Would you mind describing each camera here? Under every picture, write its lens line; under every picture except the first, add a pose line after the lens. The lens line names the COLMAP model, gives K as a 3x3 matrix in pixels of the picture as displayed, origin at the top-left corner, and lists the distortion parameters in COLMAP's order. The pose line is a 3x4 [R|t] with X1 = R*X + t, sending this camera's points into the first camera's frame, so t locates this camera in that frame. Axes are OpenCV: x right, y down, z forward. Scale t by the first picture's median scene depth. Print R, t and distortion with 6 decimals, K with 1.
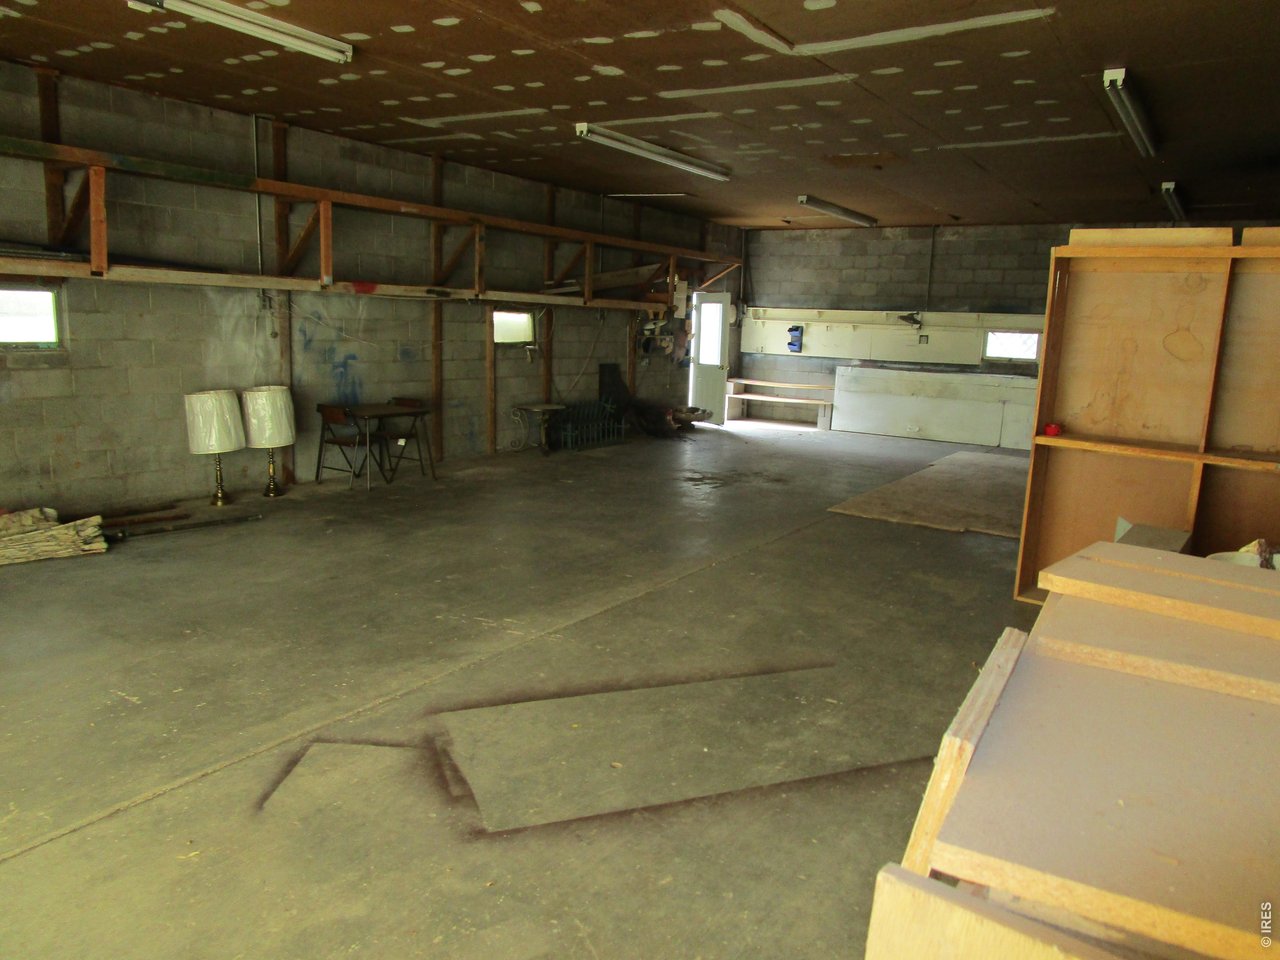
lens RADIAL K [[910.8, 0, 634.0], [0, 910.8, 480.7], [0, 0, 1]] dist [-0.032936, -0.000434]
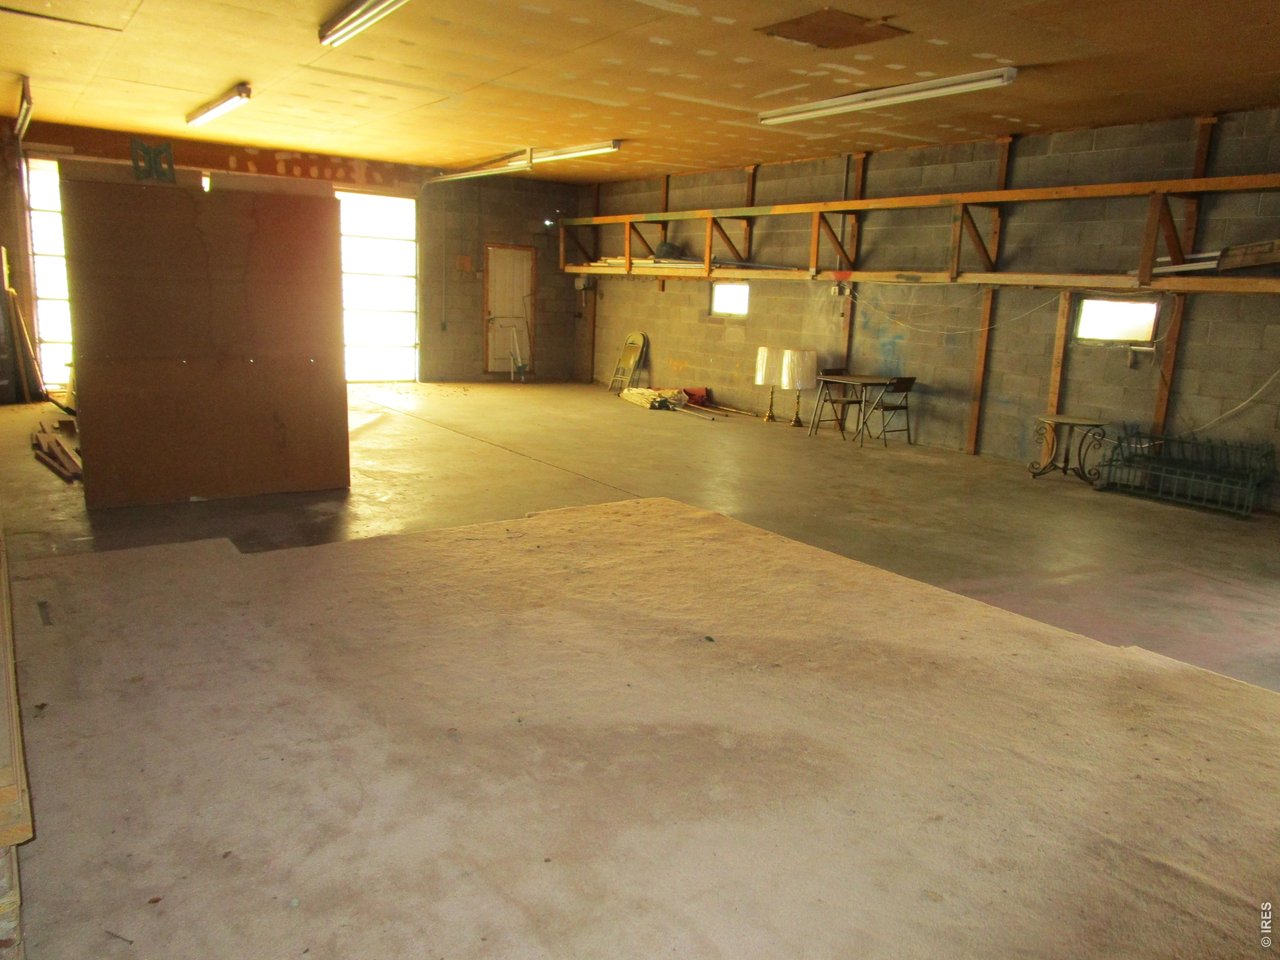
lens RADIAL K [[910.8, 0, 634.0], [0, 910.8, 480.7], [0, 0, 1]] dist [-0.032936, -0.000434]
pose [[-0.375436, 0.147880, -0.914975, 0.900867], [-0.207112, 0.948841, 0.238337, -0.168630], [0.903412, 0.278983, -0.325601, 1.121515]]
